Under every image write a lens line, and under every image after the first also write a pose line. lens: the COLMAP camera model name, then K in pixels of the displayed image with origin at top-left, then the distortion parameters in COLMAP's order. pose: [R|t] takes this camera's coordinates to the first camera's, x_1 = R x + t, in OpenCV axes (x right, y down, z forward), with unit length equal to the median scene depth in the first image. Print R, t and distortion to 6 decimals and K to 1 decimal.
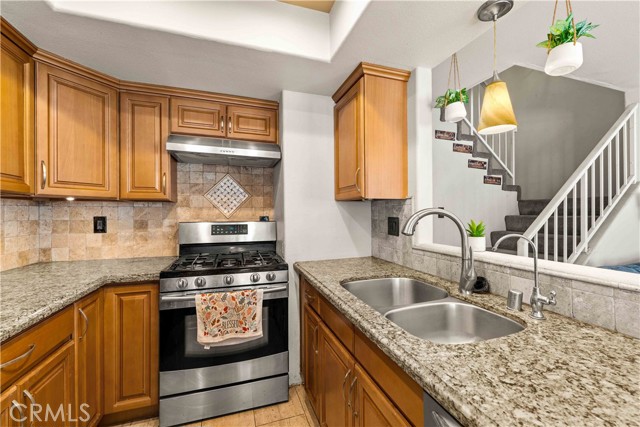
lens RADIAL K [[263.3, 0, 320.0], [0, 263.3, 213.5], [0, 0, 1]] dist [0.000938, -0.000245]
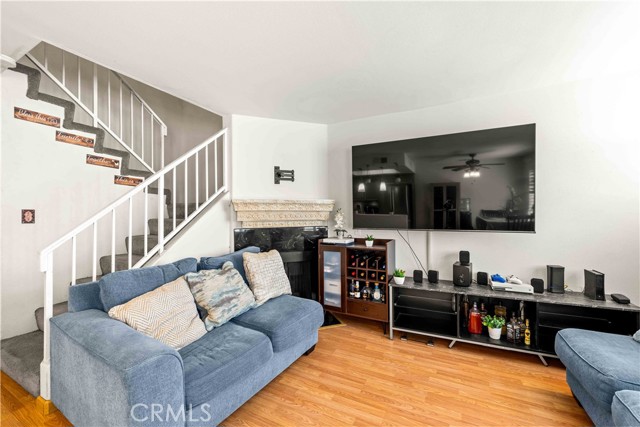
lens RADIAL K [[259.7, 0, 320.0], [0, 259.7, 213.5], [0, 0, 1]] dist [-0.002075, -0.000104]
pose [[0.718225, 0.003500, 0.695802, 0.519568], [0.001957, 0.999973, -0.007050, -0.004521], [-0.695808, 0.006425, 0.718199, -0.132911]]
